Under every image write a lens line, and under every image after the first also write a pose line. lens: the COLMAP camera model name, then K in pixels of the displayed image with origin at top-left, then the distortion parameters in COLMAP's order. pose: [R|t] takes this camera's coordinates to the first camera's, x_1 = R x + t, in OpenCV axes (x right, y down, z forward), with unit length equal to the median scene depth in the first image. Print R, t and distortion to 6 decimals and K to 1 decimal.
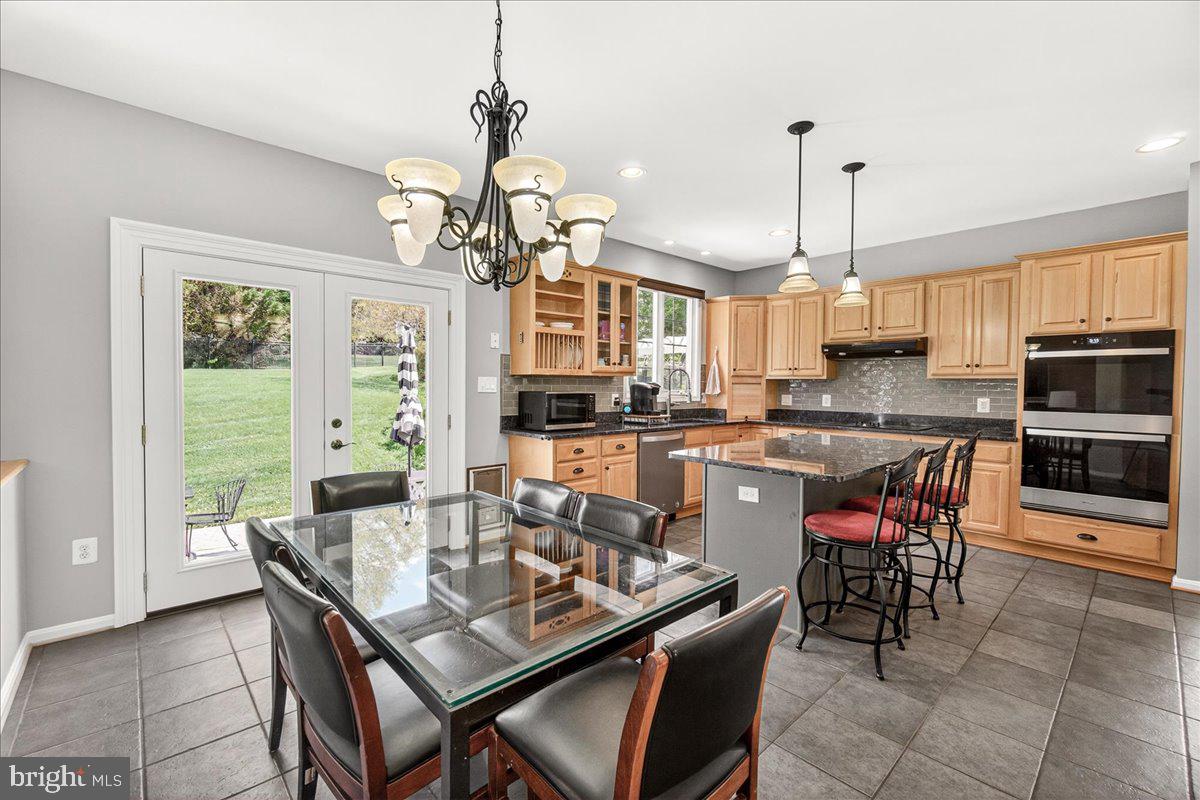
lens RADIAL K [[511.4, 0, 589.6], [0, 511.4, 399.3], [0, 0, 1]] dist [-0.003103, 0.000584]
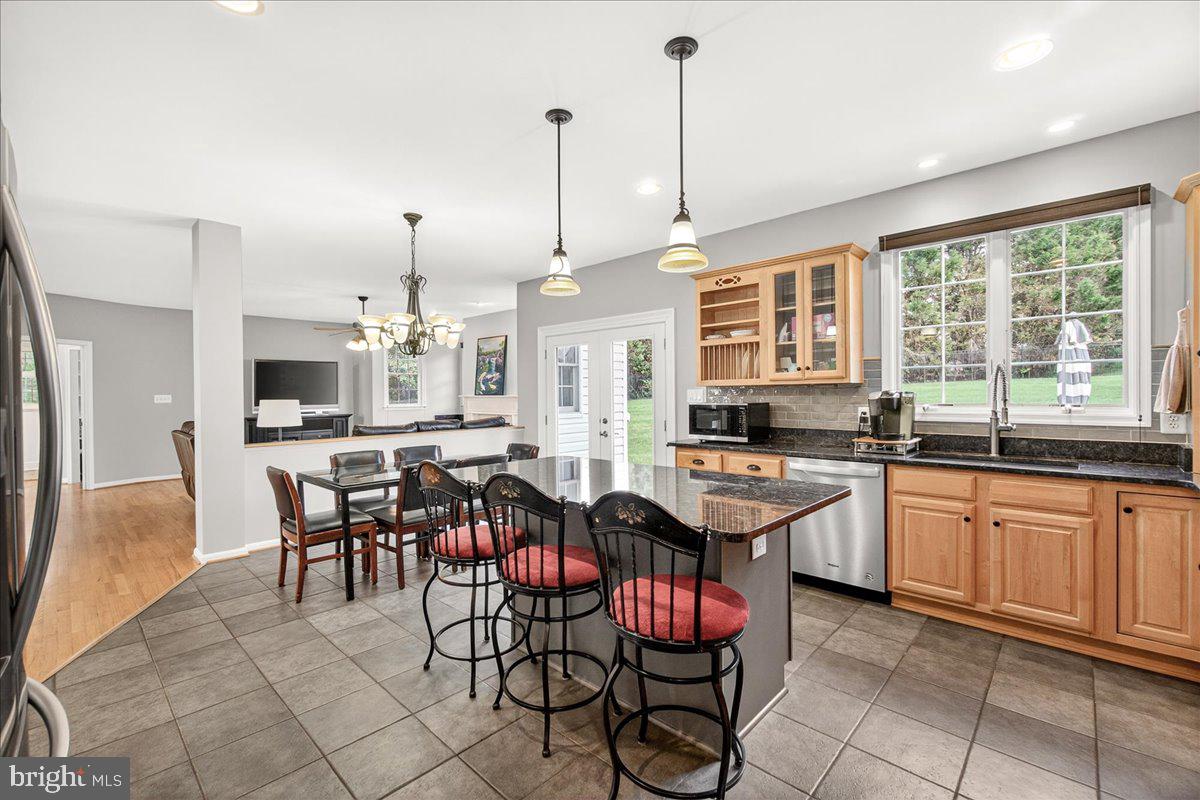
lens RADIAL K [[511.4, 0, 604.7], [0, 511.4, 394.3], [0, 0, 1]] dist [-0.003103, 0.000584]
pose [[0.082549, -0.009247, -0.996544, 0.887280], [-0.020085, 0.999738, -0.010941, -0.015660], [0.996385, 0.020919, 0.082341, 0.678480]]
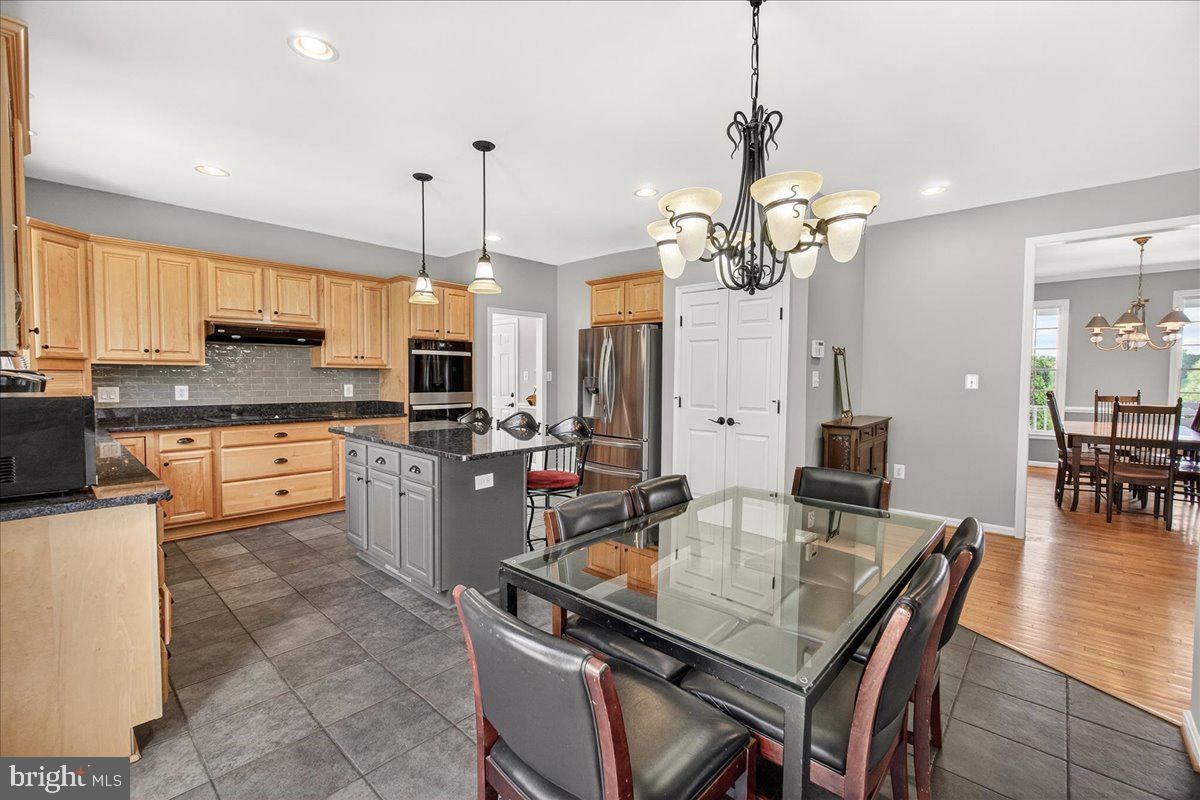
lens RADIAL K [[511.4, 0, 597.9], [0, 511.4, 398.7], [0, 0, 1]] dist [-0.003103, 0.000584]
pose [[-0.095696, -0.054990, 0.993890, -0.501189], [0.018226, 0.998209, 0.056984, -0.027945], [-0.995244, 0.023568, -0.094523, 0.581701]]
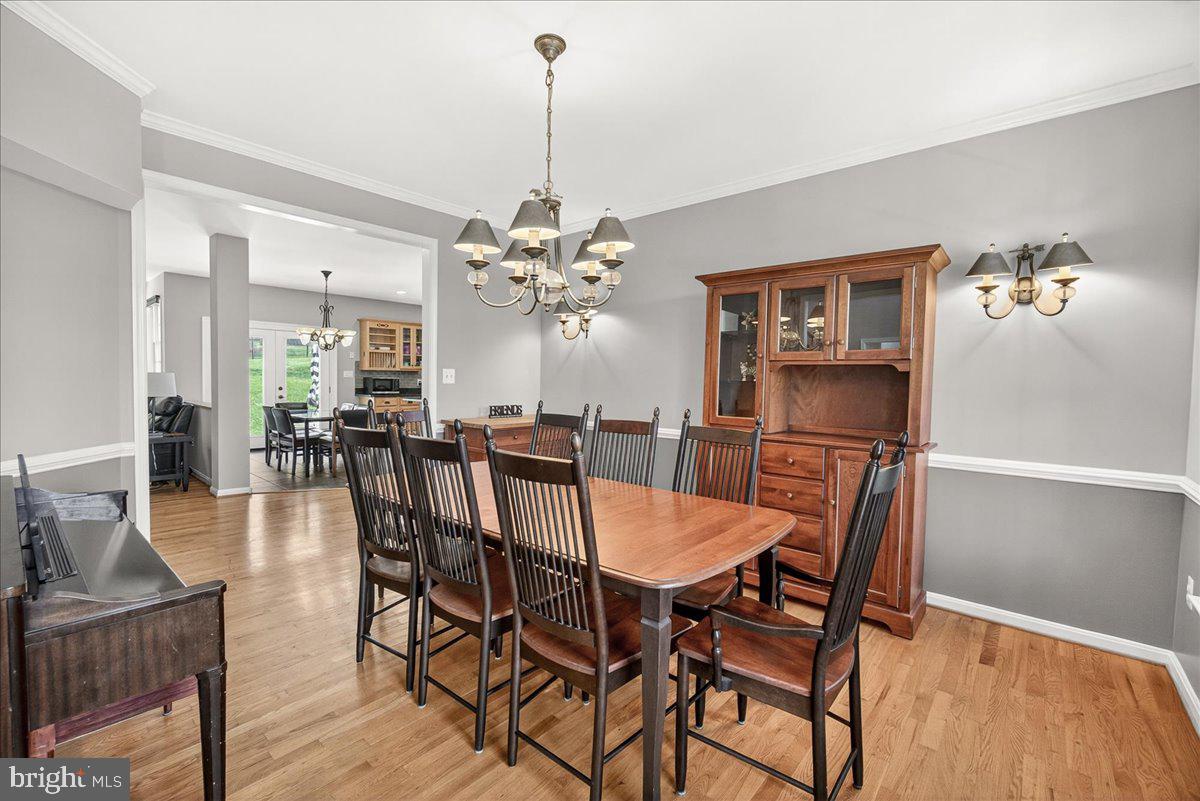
lens RADIAL K [[511.4, 0, 594.4], [0, 511.4, 402.3], [0, 0, 1]] dist [-0.003103, 0.000584]
pose [[0.992790, 0.004043, 0.119800, 0.606196], [-0.006503, 0.999776, 0.020151, 0.042845], [-0.119692, -0.020785, 0.992593, -1.378558]]
